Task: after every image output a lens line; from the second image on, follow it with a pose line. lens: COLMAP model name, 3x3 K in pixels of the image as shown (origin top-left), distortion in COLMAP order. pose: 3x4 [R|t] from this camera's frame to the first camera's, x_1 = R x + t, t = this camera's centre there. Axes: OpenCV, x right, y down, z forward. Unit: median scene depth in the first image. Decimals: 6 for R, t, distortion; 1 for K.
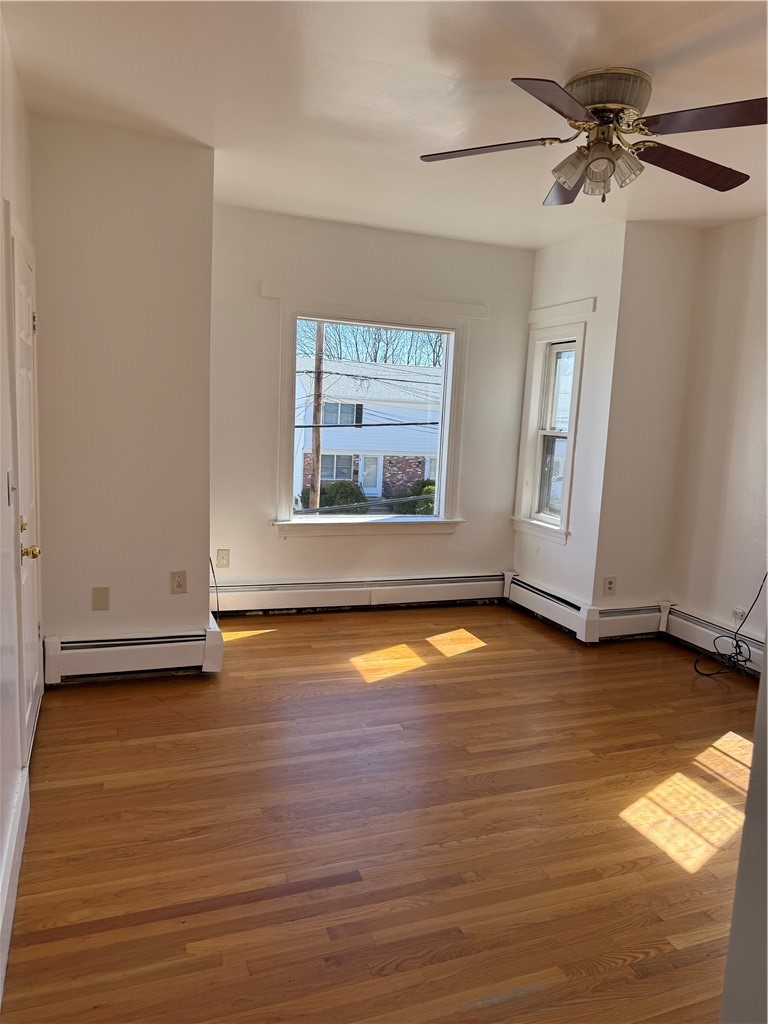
lens RADIAL K [[725.4, 0, 378.9], [0, 725.4, 511.7], [0, 0, 1]] dist [0.037218, -0.047304]
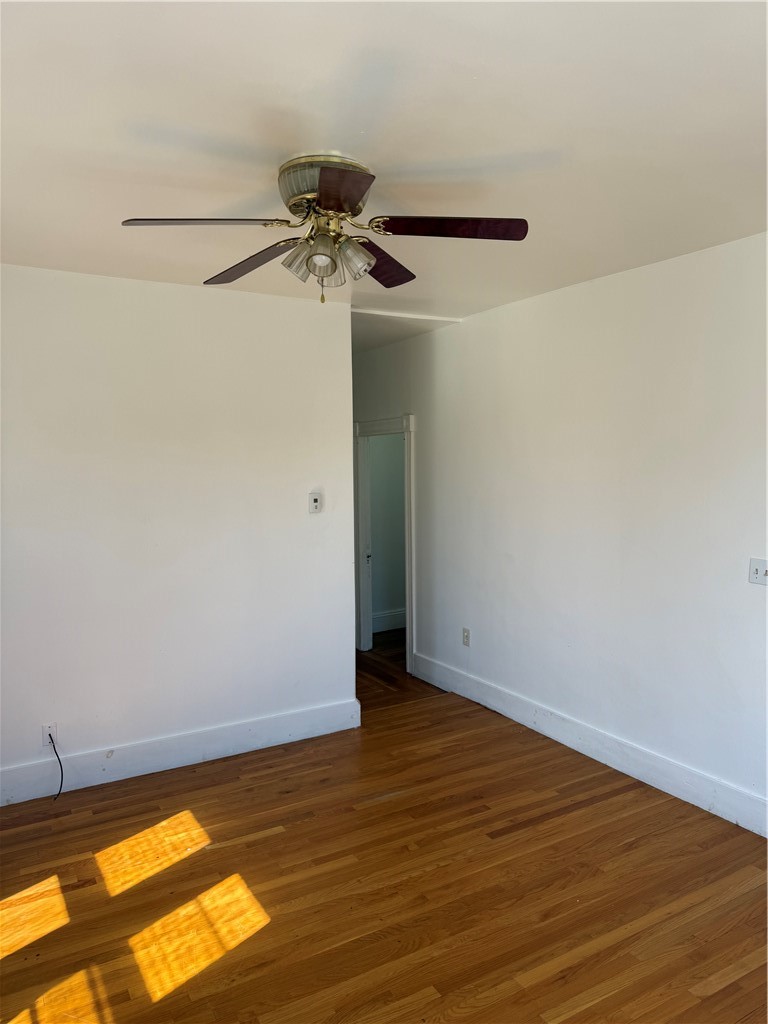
lens RADIAL K [[725.4, 0, 378.9], [0, 725.4, 511.7], [0, 0, 1]] dist [0.037218, -0.047304]
pose [[-0.986393, -0.021591, -0.162978, 0.398251], [-0.057466, 0.974085, 0.218759, -0.375785], [0.154031, 0.225148, -0.962072, 2.047639]]
